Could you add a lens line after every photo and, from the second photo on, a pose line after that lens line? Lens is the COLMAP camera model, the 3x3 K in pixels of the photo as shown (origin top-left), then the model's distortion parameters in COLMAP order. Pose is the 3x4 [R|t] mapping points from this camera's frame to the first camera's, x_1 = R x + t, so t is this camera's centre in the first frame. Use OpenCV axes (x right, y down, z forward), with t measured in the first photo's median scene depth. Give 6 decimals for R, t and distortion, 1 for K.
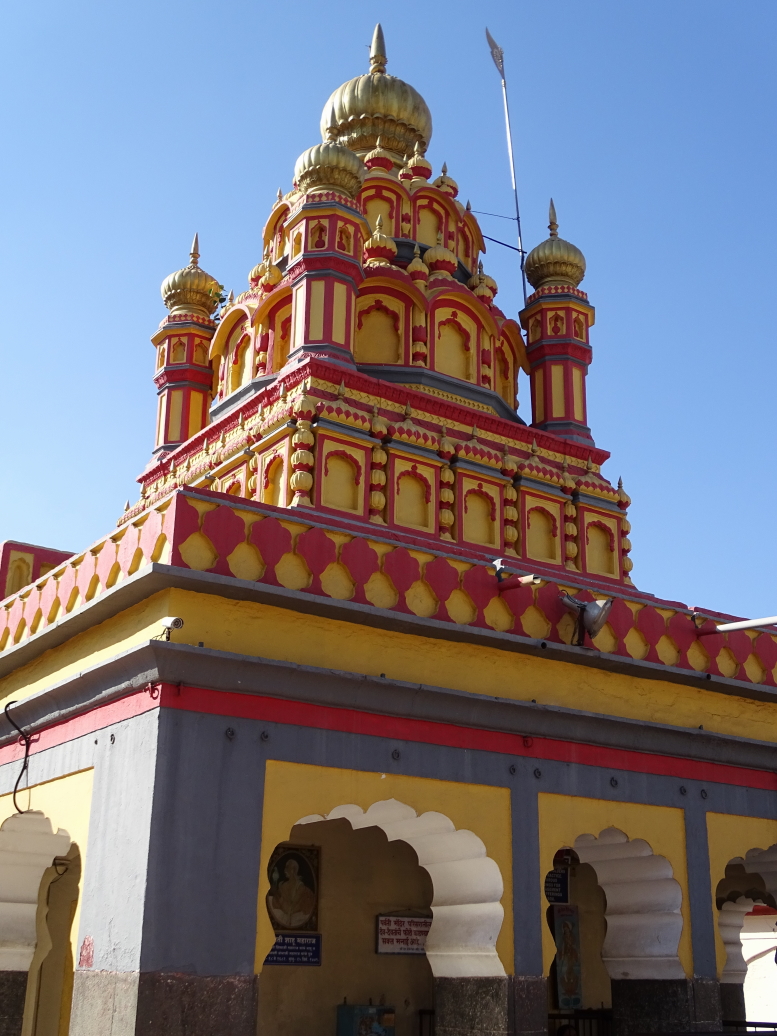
lens RADIAL K [[1280.8, 0, 396.0], [0, 1280.8, 516.9], [0, 0, 1]] dist [0.005260, 0.000000]
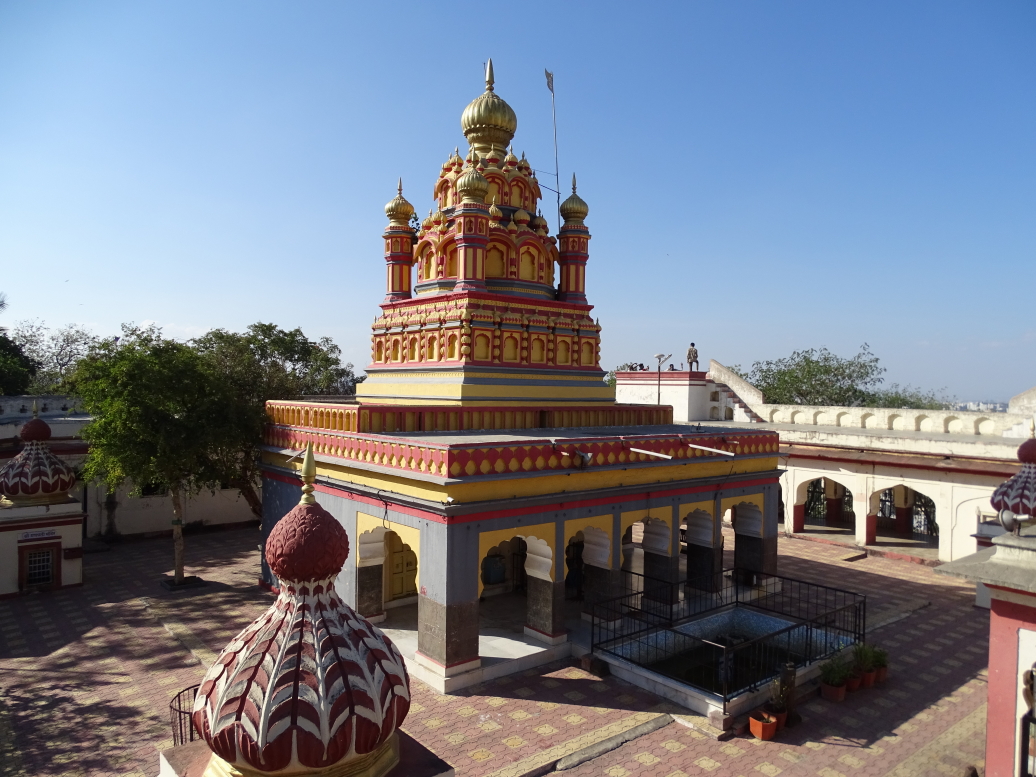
lens RADIAL K [[732.7, 0, 512.0], [0, 732.7, 393.5], [0, 0, 1]] dist [-0.001859, 0.000318]
pose [[0.996996, 0.000956, 0.077446, -0.079638], [-0.028426, 0.934664, 0.354395, -0.370789], [-0.072047, -0.355532, 0.931883, -0.257605]]
